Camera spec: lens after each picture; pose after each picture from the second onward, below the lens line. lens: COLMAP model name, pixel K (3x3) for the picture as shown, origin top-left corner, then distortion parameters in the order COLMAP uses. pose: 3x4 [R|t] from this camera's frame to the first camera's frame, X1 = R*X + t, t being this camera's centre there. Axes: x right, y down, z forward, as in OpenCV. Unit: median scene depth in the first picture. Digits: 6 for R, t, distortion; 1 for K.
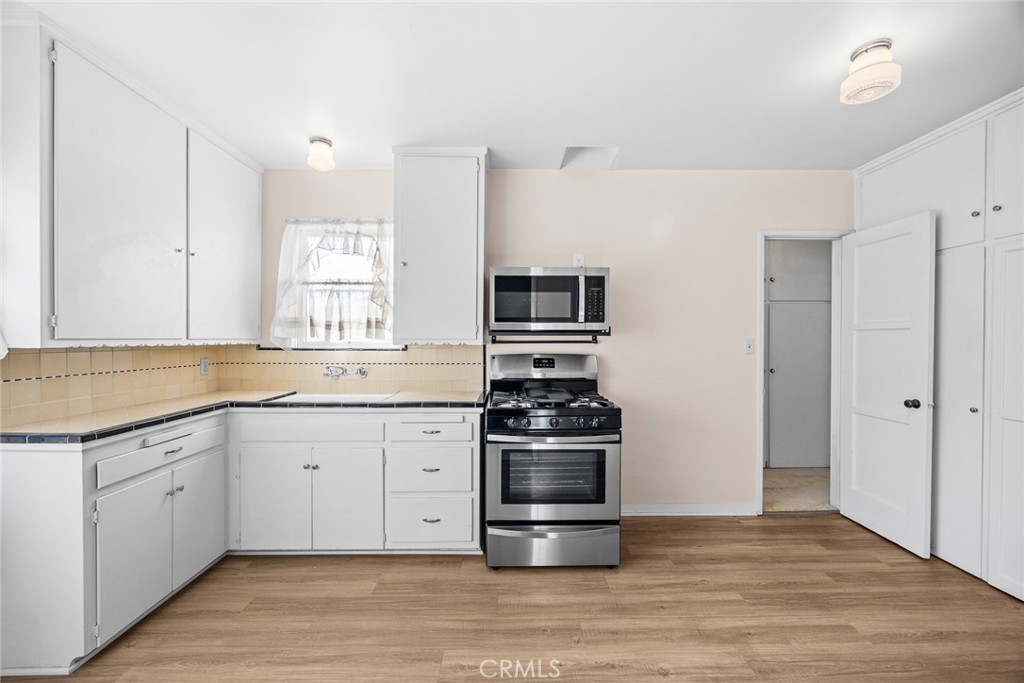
lens RADIAL K [[392.4, 0, 511.9], [0, 392.4, 341.9], [0, 0, 1]] dist [-0.002881, 0.000108]
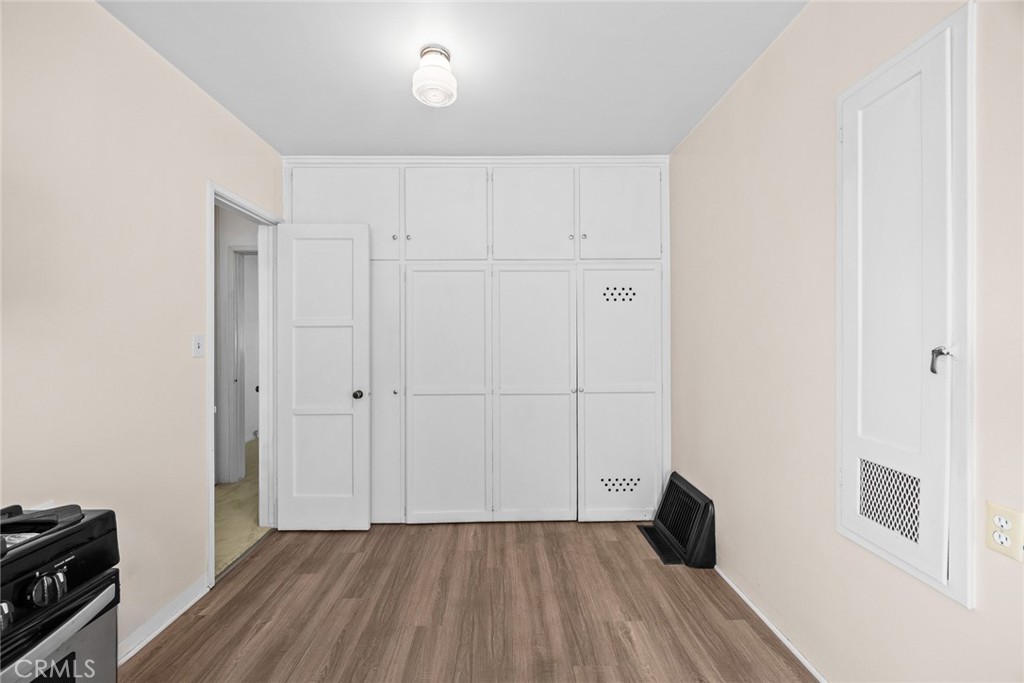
lens RADIAL K [[392.4, 0, 515.3], [0, 392.4, 345.0], [0, 0, 1]] dist [-0.002881, 0.000108]
pose [[-0.002580, -0.007397, 0.999969, -0.080602], [0.015058, 0.999859, 0.007435, 0.015779], [-0.999883, 0.015077, -0.002468, 0.572407]]
